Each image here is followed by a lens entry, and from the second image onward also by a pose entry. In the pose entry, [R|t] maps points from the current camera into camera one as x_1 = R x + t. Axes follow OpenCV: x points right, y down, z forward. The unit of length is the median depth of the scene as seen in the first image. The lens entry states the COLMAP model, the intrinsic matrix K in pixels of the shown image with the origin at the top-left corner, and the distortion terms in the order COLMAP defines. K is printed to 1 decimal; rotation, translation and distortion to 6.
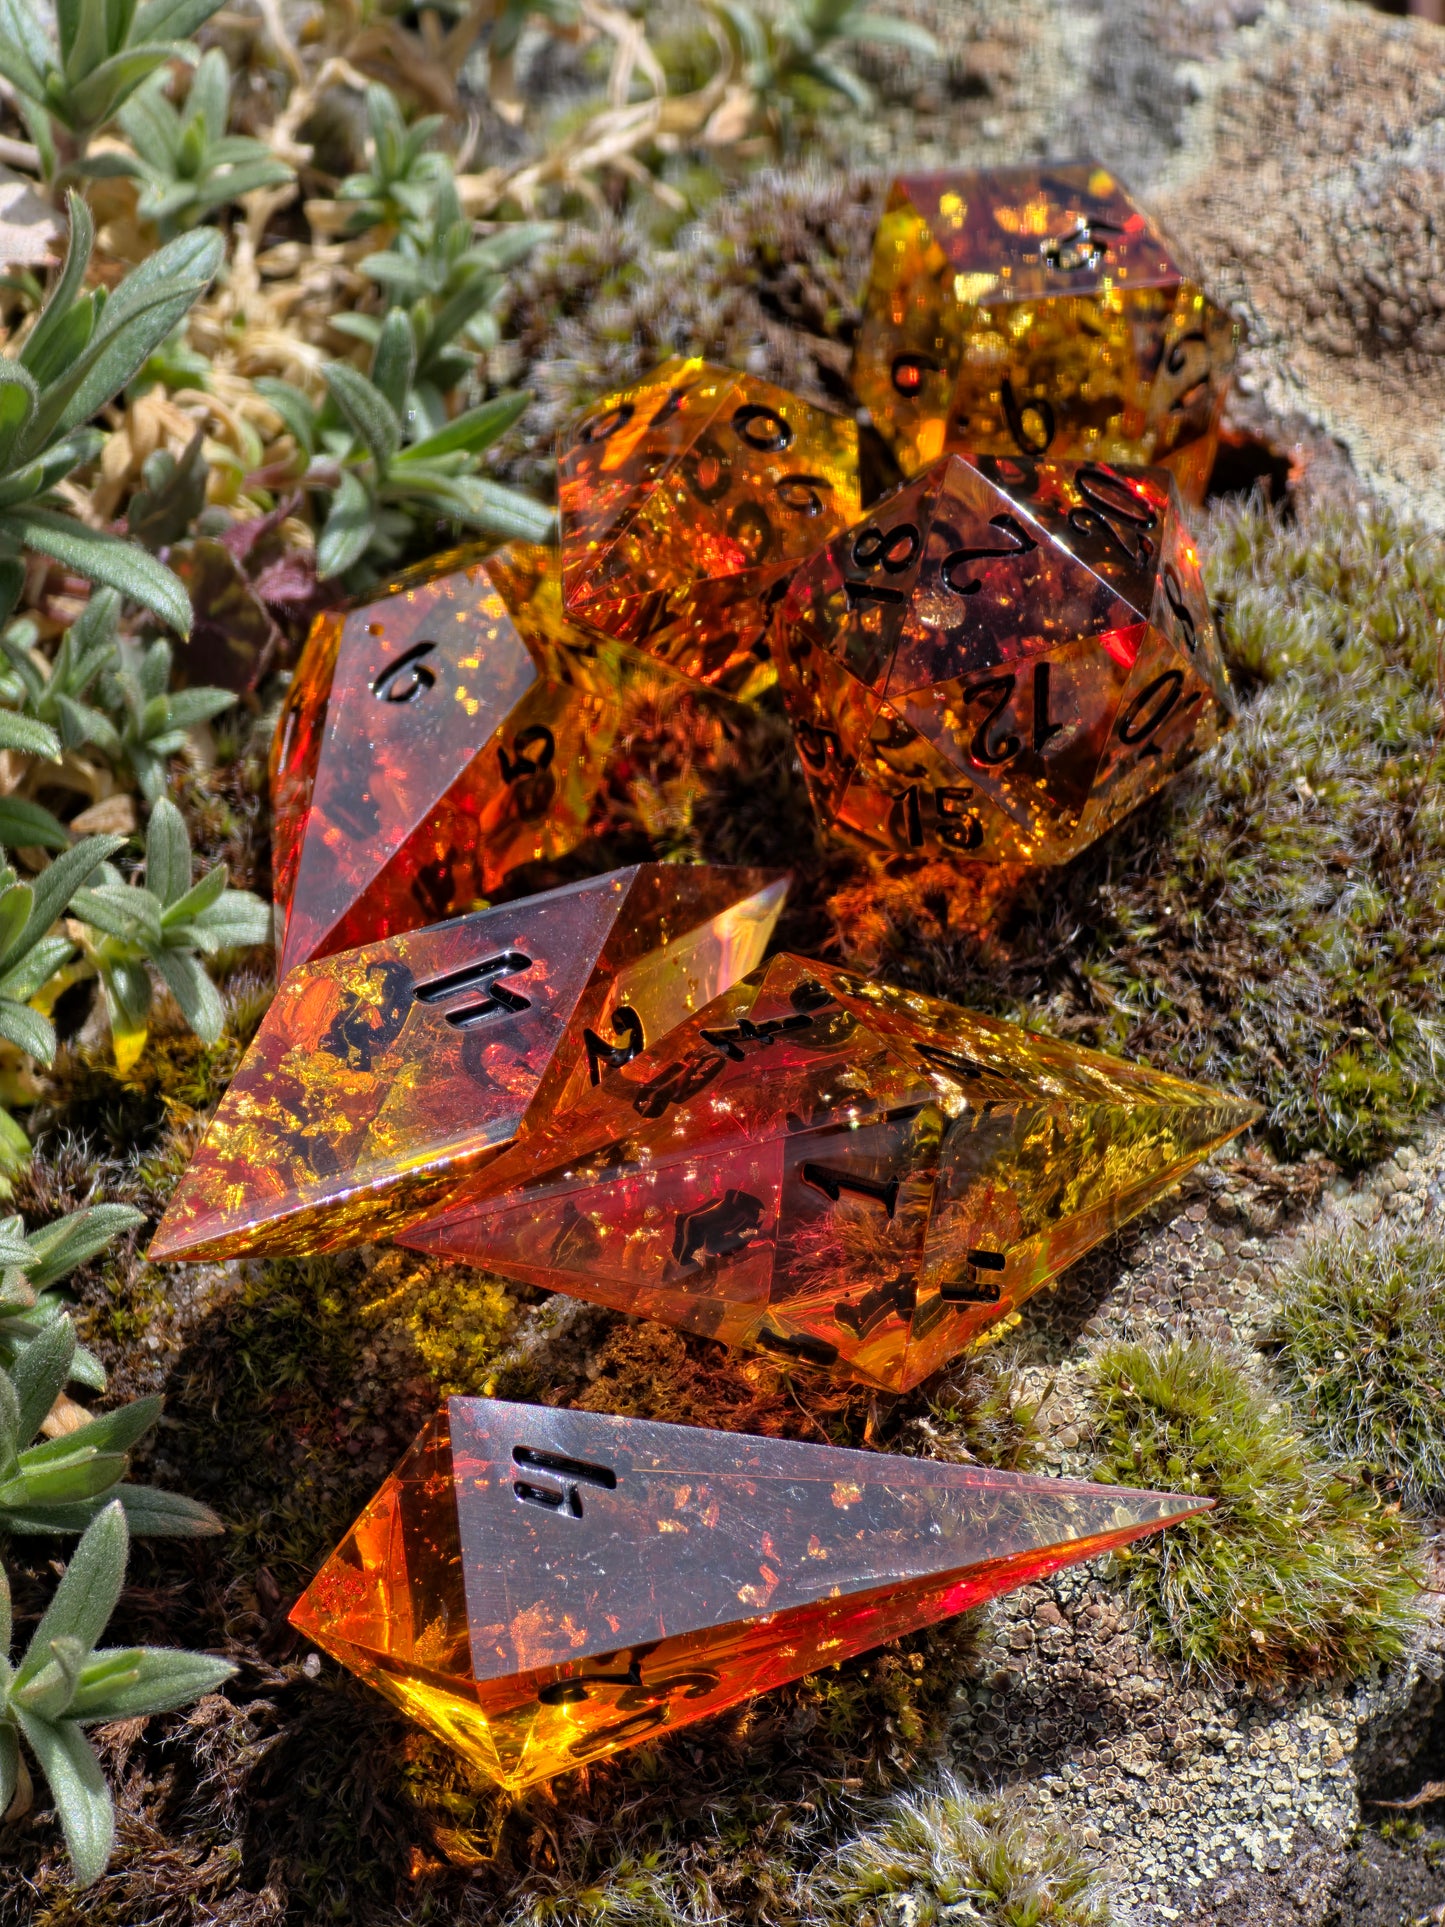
lens RADIAL K [[6741.7, 0, 723.2], [0, 6741.7, 962.1], [0, 0, 1]] dist [0.217094, 0.000000]
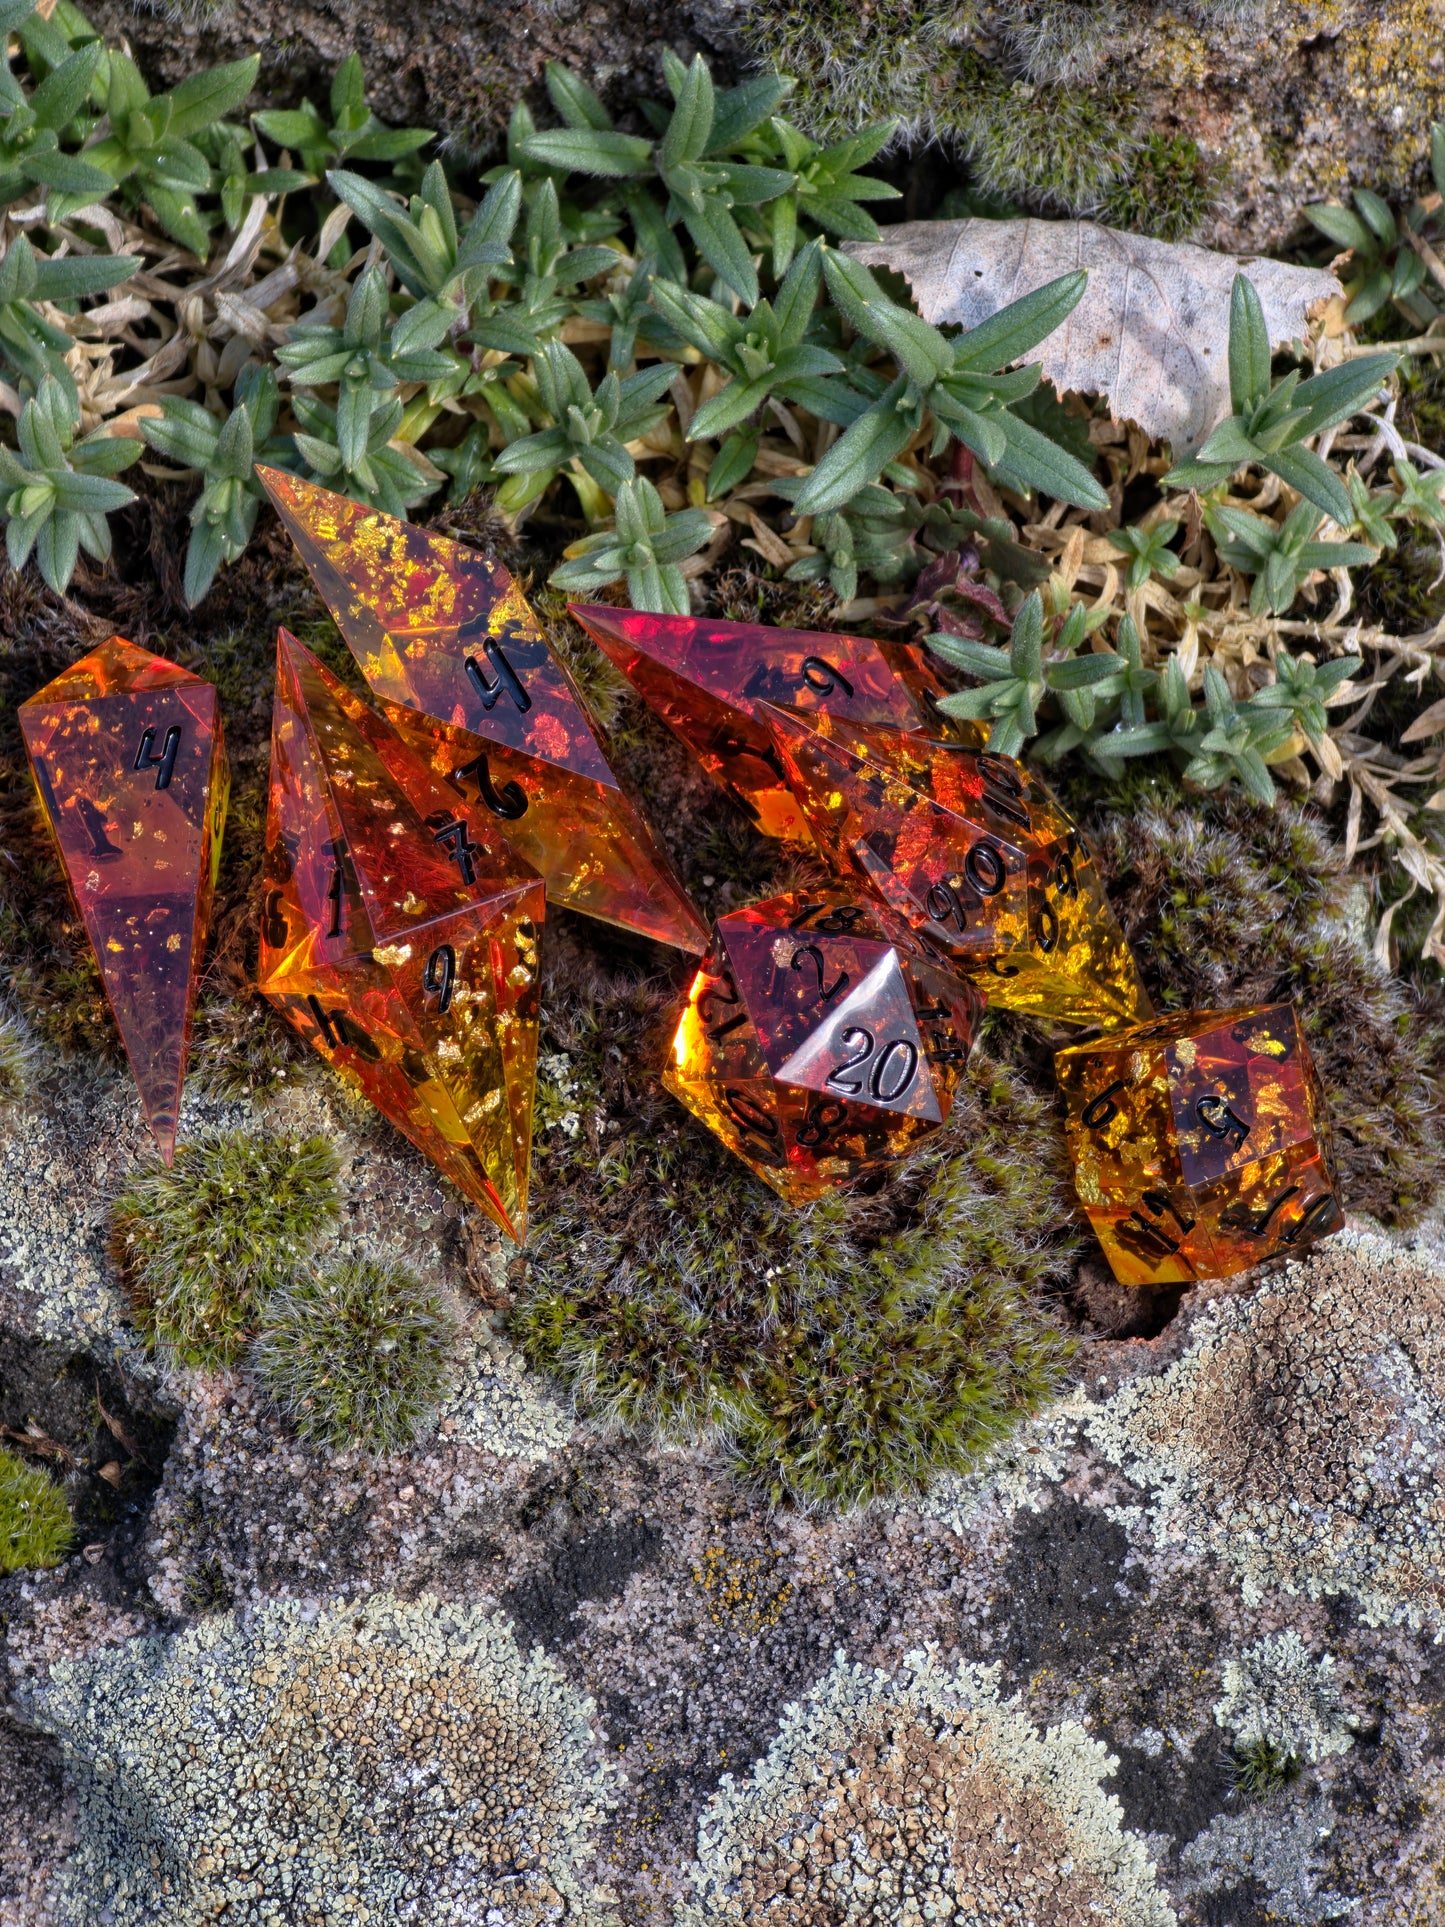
lens RADIAL K [[6741.7, 0, 718.9], [0, 6741.7, 959.1], [0, 0, 1]] dist [0.217094, 0.000000]
pose [[0.029381, 0.925283, -0.378138, 0.596541], [-0.877480, 0.205051, 0.433570, -0.684997], [0.478712, 0.319069, 0.817942, -0.198782]]
